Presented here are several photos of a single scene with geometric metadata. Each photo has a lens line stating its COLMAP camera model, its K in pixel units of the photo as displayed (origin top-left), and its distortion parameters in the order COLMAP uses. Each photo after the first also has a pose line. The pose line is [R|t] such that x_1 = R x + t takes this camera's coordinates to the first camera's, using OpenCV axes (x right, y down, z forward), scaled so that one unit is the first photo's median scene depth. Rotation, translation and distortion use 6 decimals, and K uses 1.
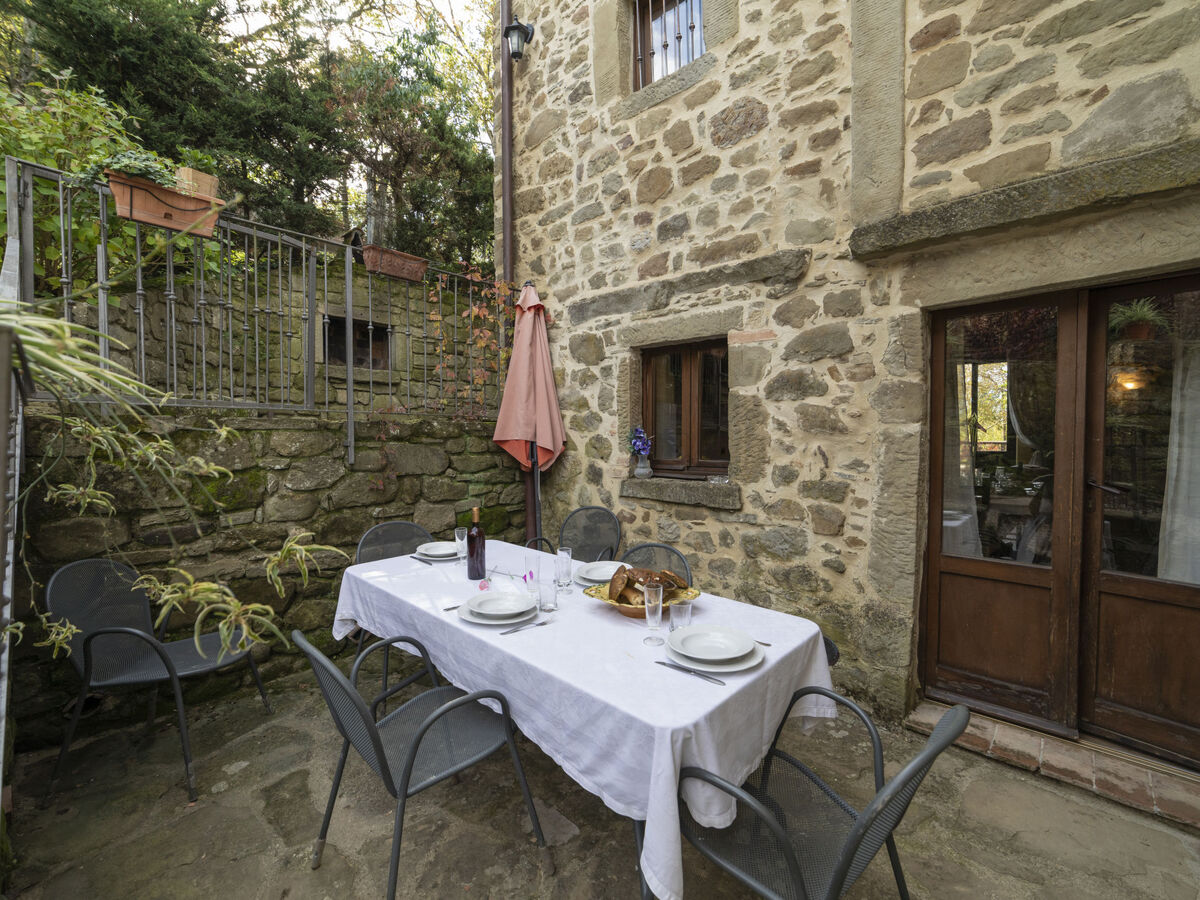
lens RADIAL K [[516.6, 0, 596.6], [0, 516.6, 445.5], [0, 0, 1]] dist [-0.025854, 0.011796]
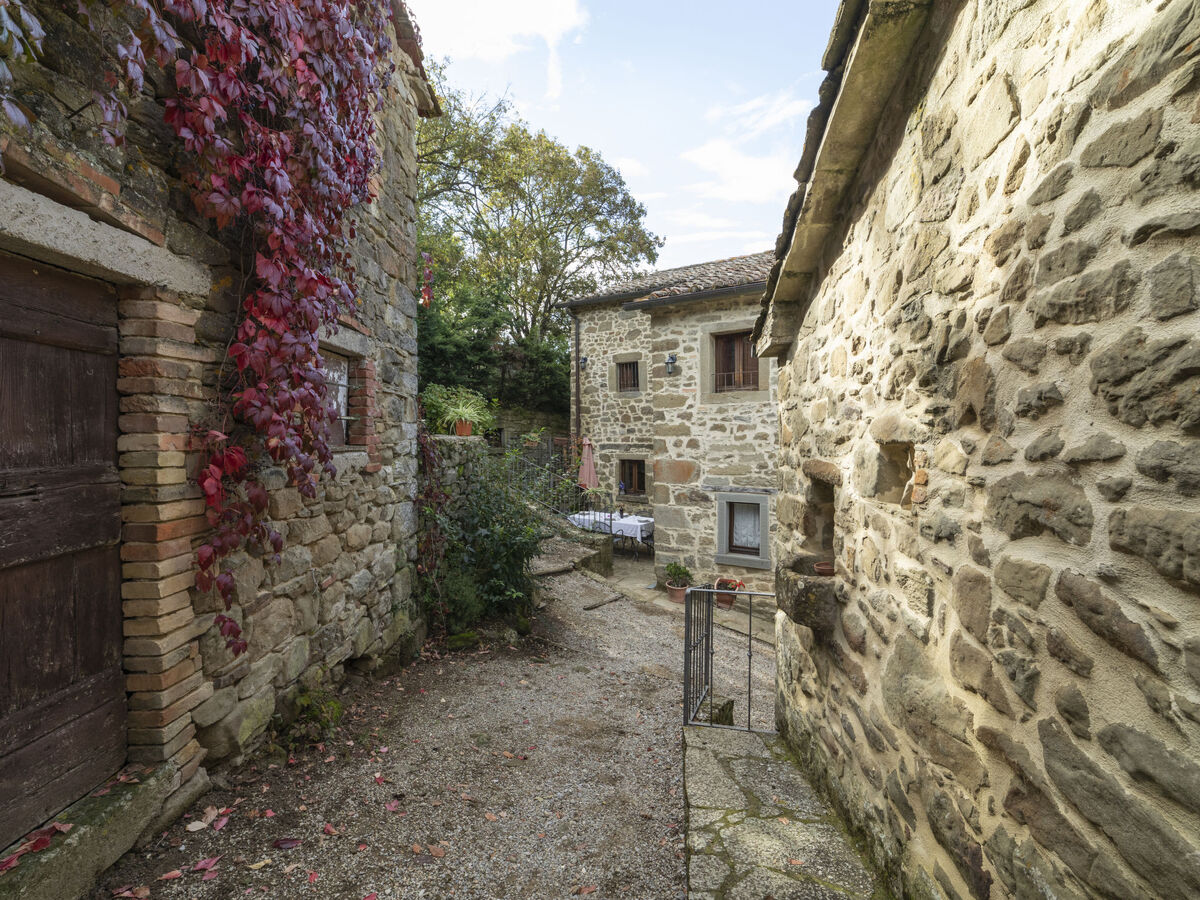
lens RADIAL K [[516.6, 0, 596.6], [0, 516.6, 445.5], [0, 0, 1]] dist [-0.025854, 0.011796]
pose [[0.986509, -0.001830, 0.163699, -0.665833], [0.002158, 0.999996, -0.001825, -0.272231], [-0.163695, 0.002154, 0.986509, -2.502461]]
